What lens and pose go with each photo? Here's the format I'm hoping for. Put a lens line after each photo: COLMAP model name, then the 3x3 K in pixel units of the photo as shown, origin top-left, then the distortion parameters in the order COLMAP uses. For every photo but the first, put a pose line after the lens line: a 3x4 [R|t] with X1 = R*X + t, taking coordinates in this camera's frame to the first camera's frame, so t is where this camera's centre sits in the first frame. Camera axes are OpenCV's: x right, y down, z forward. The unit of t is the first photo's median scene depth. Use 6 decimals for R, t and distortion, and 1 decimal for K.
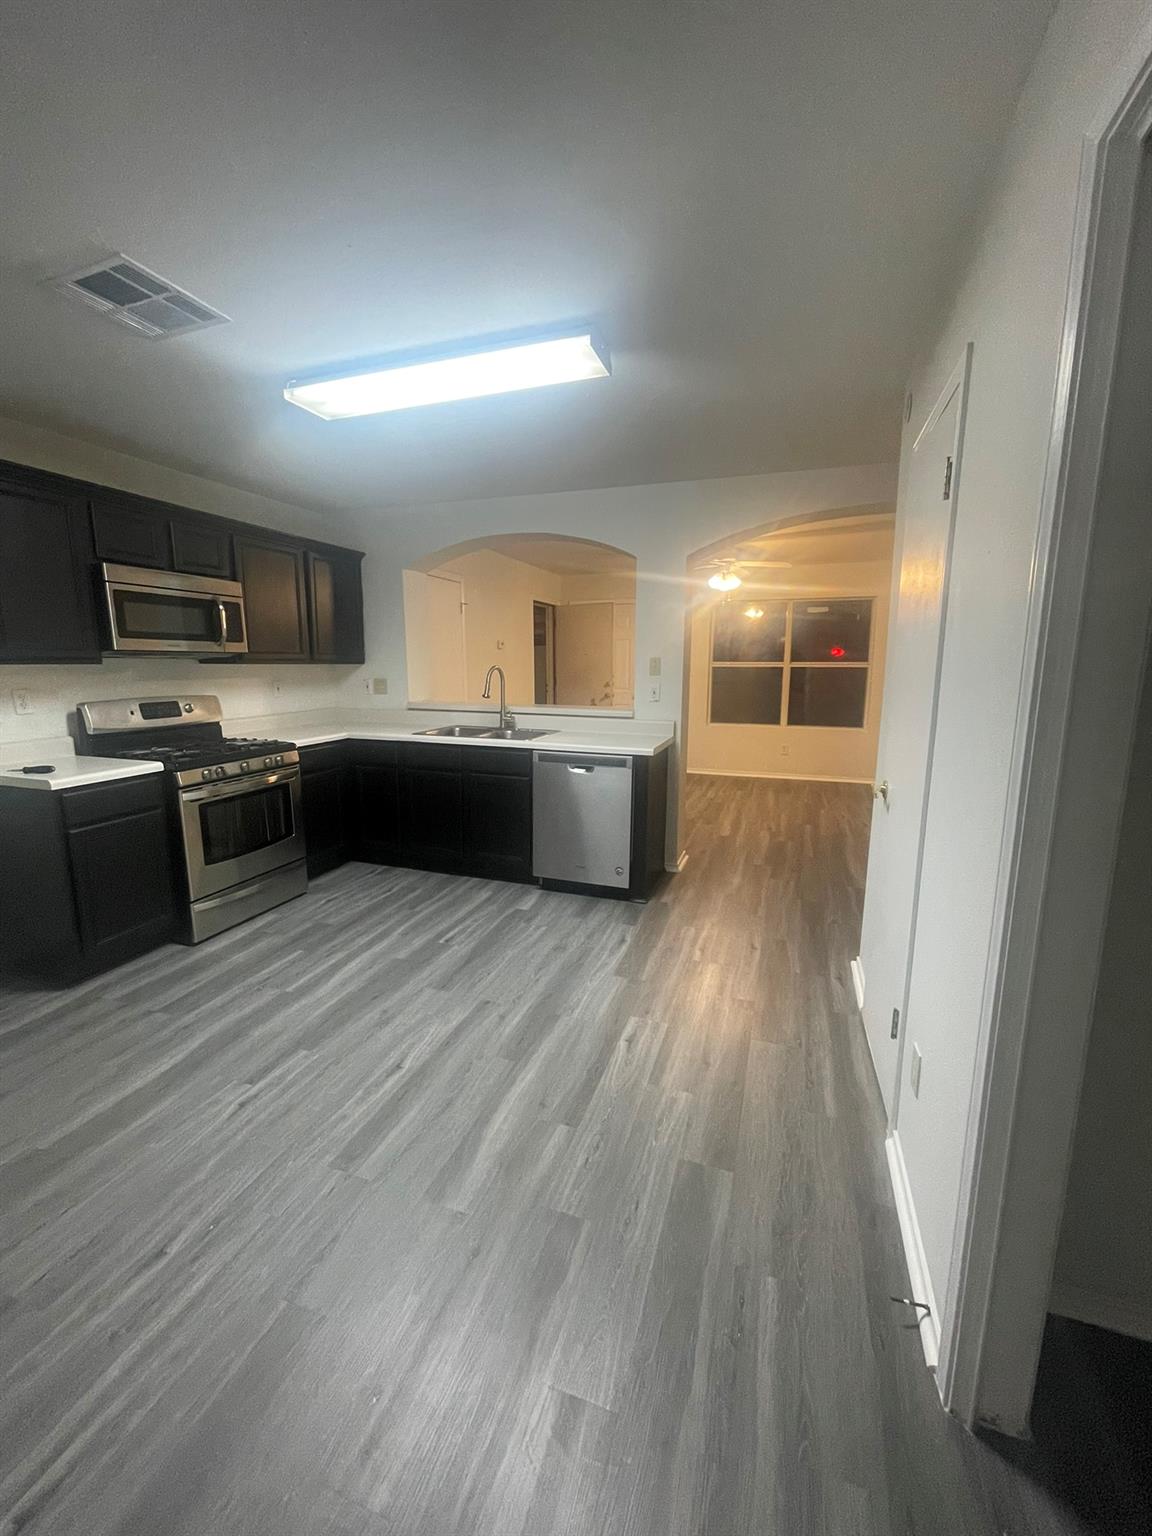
lens RADIAL K [[620.5, 0, 574.1], [0, 620.5, 764.7], [0, 0, 1]] dist [-0.001581, 0.000429]
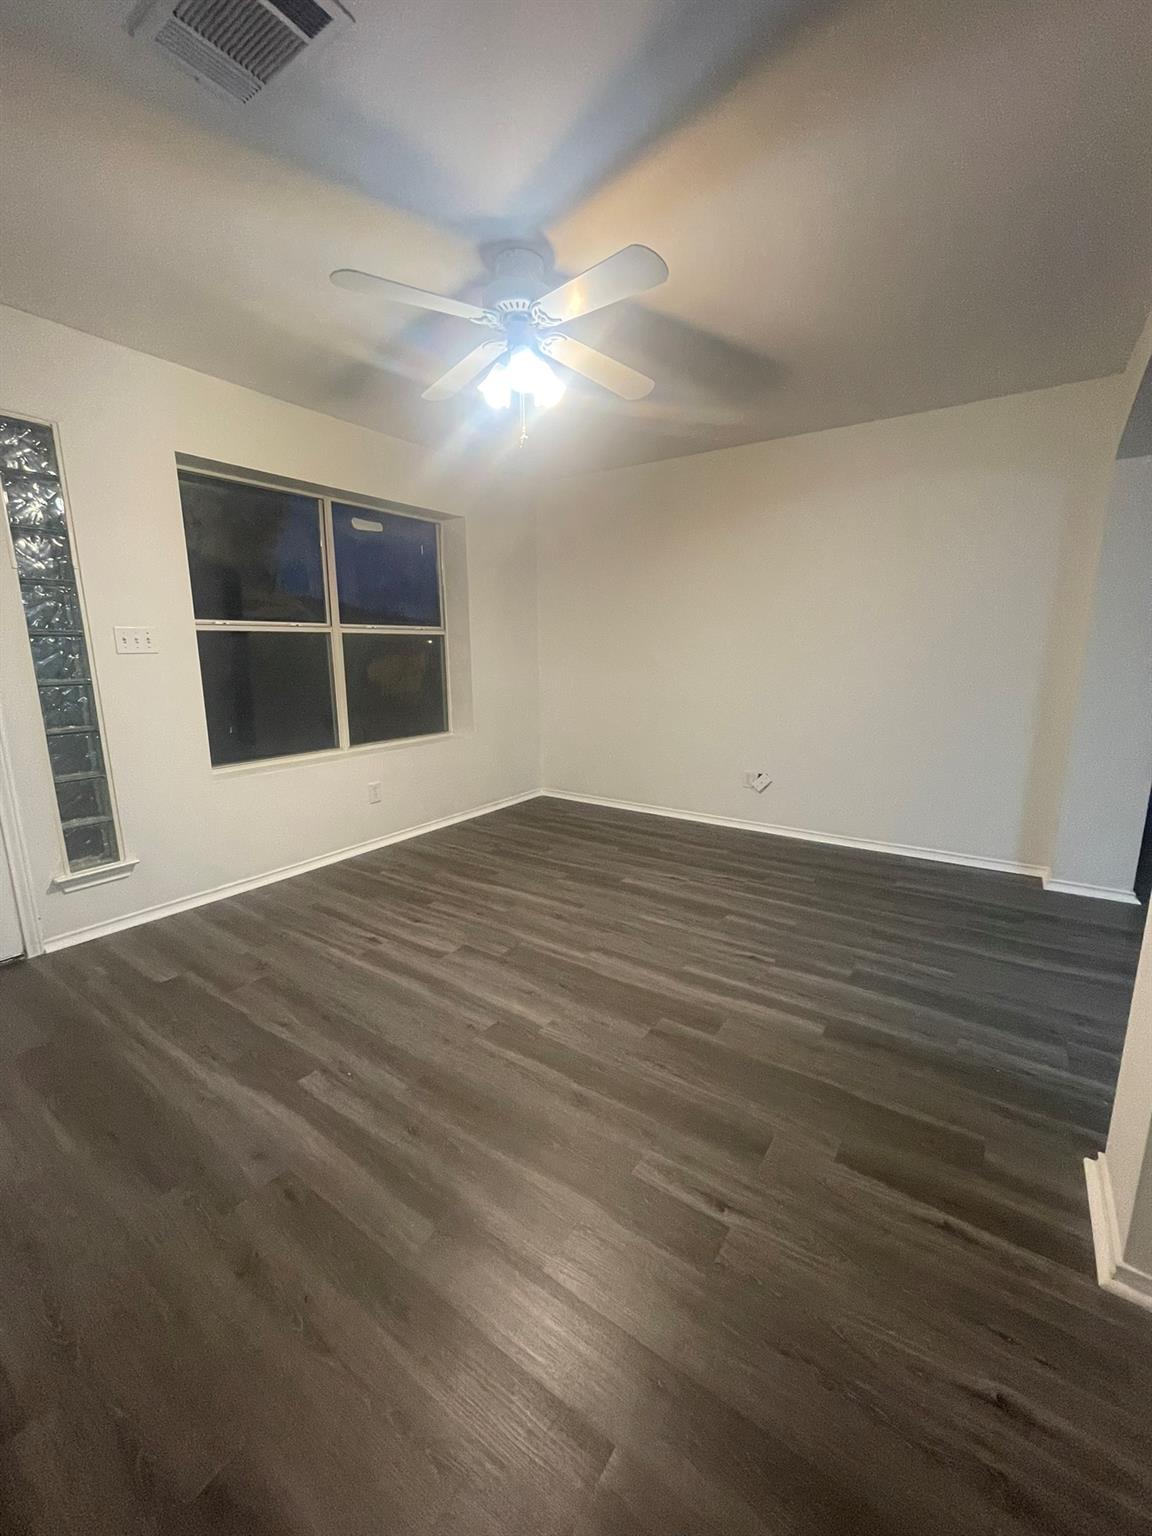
lens RADIAL K [[620.5, 0, 574.1], [0, 620.5, 764.7], [0, 0, 1]] dist [-0.001581, 0.000429]
pose [[0.265689, -0.185733, 0.945998, -0.261466], [0.165655, 0.975467, 0.144994, -0.244418], [-0.949720, 0.118186, 0.289939, 1.769481]]
